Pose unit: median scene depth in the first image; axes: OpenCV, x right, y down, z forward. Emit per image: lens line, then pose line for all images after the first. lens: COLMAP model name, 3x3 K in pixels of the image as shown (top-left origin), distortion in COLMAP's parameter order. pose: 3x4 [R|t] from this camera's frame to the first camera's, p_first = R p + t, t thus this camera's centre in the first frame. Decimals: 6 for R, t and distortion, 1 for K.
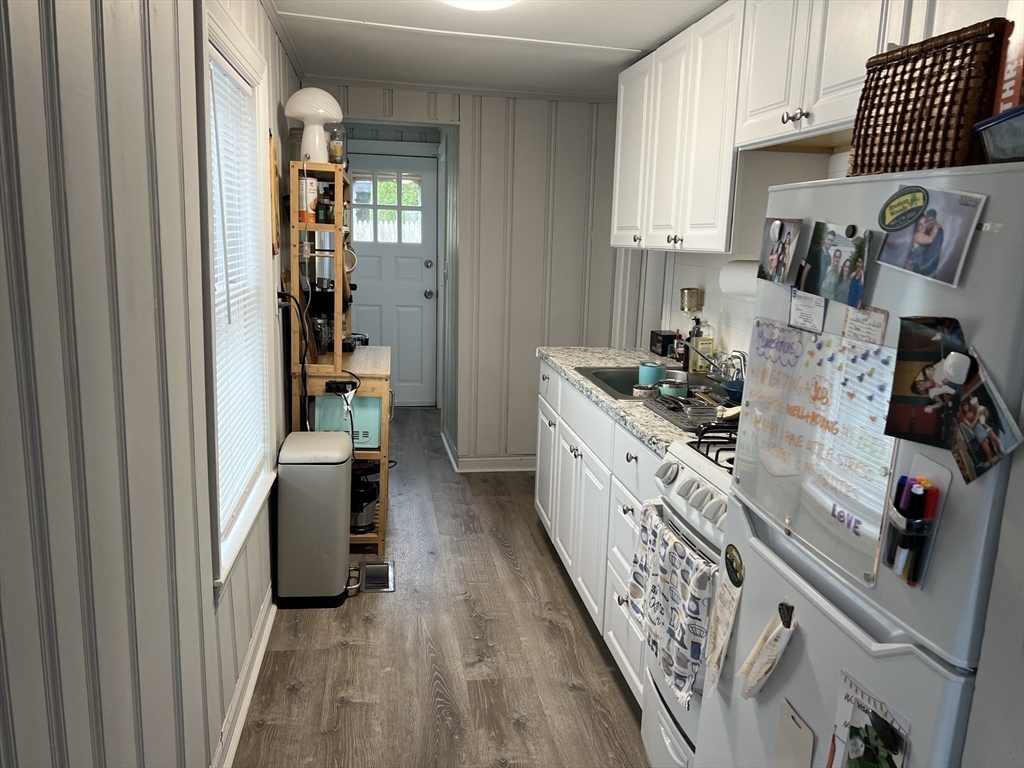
lens RADIAL K [[763.0, 0, 516.9], [0, 763.0, 387.4], [0, 0, 1]] dist [0.071577, -0.093405]
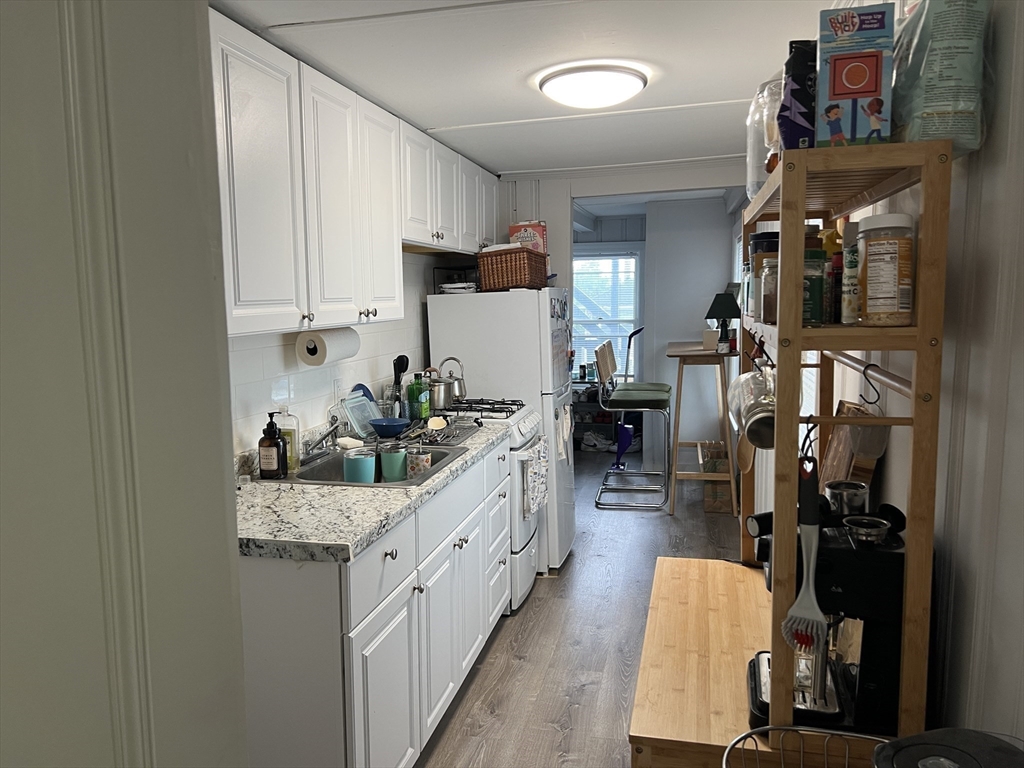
lens RADIAL K [[763.0, 0, 516.9], [0, 763.0, 387.4], [0, 0, 1]] dist [0.071577, -0.093405]
pose [[-0.924236, -0.070284, 0.375297, -0.337323], [0.054605, 0.948478, 0.312101, -0.399405], [-0.377897, 0.308948, -0.872780, 1.824321]]
